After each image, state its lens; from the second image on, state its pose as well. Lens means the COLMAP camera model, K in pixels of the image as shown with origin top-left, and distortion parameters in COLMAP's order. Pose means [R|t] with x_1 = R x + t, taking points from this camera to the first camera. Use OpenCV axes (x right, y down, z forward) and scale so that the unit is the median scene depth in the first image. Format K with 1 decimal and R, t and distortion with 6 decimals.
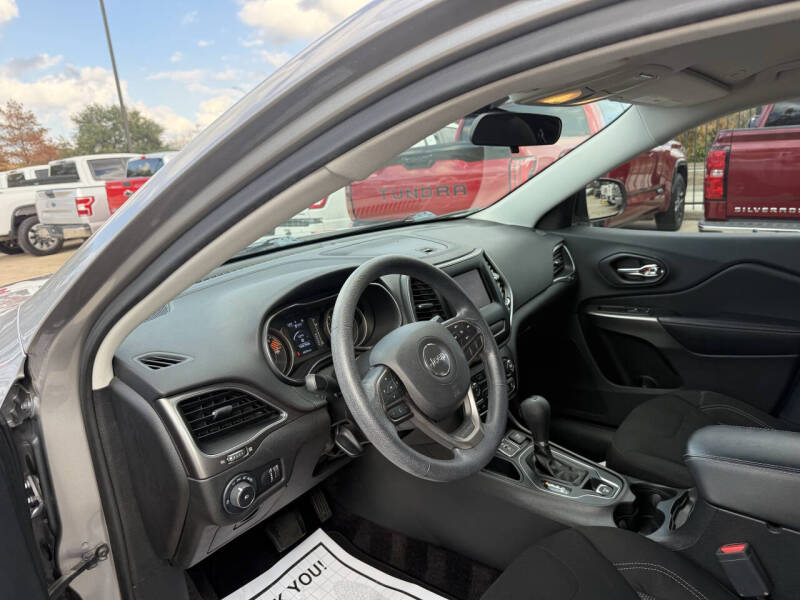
lens RADIAL K [[572.5, 0, 400.0], [0, 572.5, 300.0], [0, 0, 1]] dist [0.007768, -0.005260]
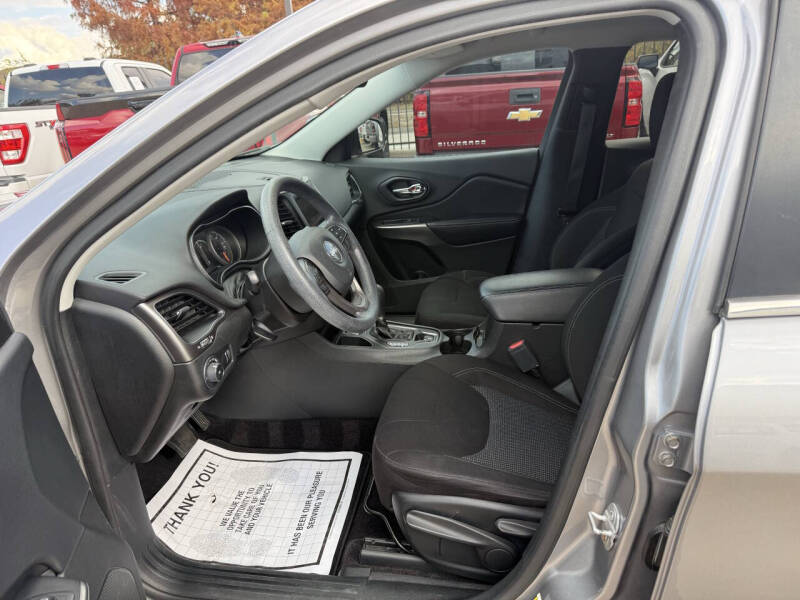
lens RADIAL K [[566.4, 0, 392.7], [0, 566.4, 301.8], [0, 0, 1]] dist [0.088943, -0.004322]
pose [[0.882011, -0.168769, 0.439970, -0.225019], [0.130728, 0.984652, 0.115633, 0.045837], [-0.452732, -0.044473, 0.890537, -0.144261]]
